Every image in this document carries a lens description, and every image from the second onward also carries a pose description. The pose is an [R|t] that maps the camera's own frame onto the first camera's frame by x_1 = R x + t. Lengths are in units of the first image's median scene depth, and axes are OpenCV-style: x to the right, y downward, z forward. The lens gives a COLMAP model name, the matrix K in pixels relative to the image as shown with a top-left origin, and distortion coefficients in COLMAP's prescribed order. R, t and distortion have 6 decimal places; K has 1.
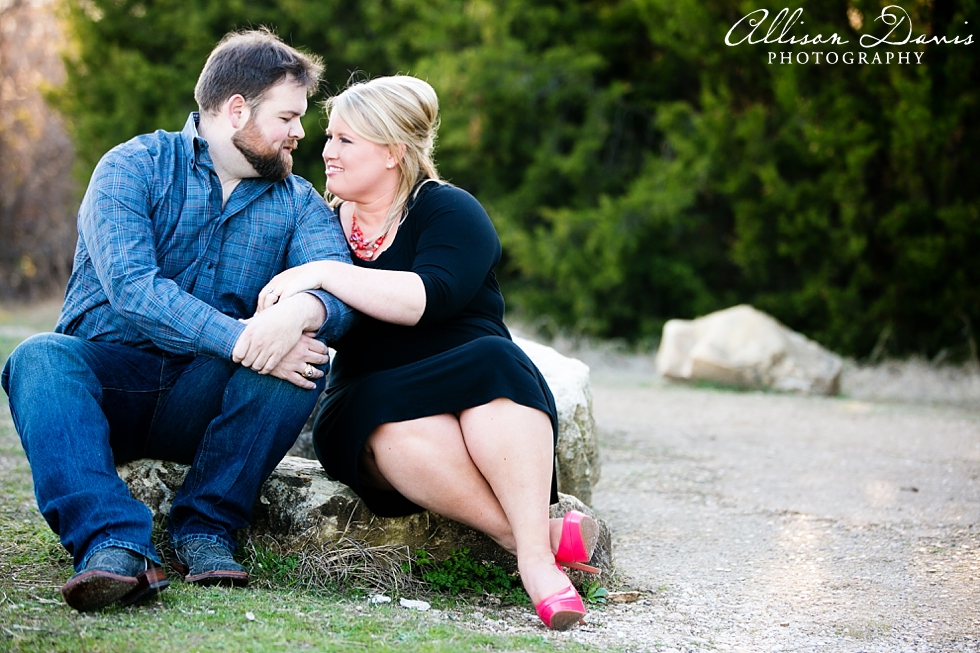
lens RADIAL K [[2880.4, 0, 490.2], [0, 2880.4, 324.8], [0, 0, 1]] dist [0.564825, 0.000000]
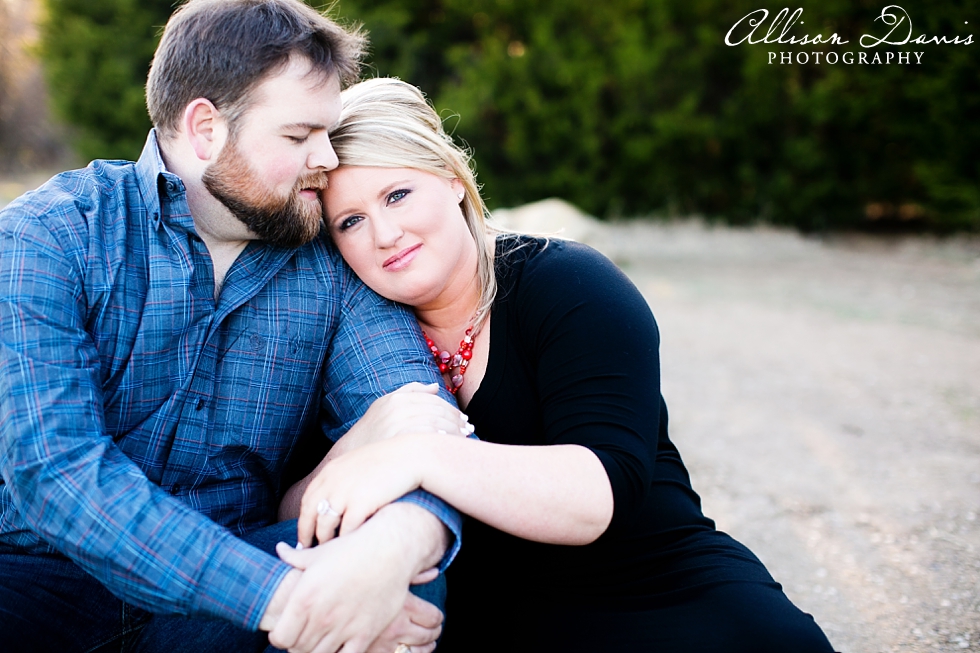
lens RADIAL K [[1651.2, 0, 489.2], [0, 1651.2, 330.1], [0, 0, 1]] dist [0.149175, 0.000000]
pose [[0.993385, -0.045055, 0.105621, -0.073922], [0.034877, 0.994741, 0.096298, -0.063590], [-0.109405, -0.091977, 0.989733, 0.673960]]
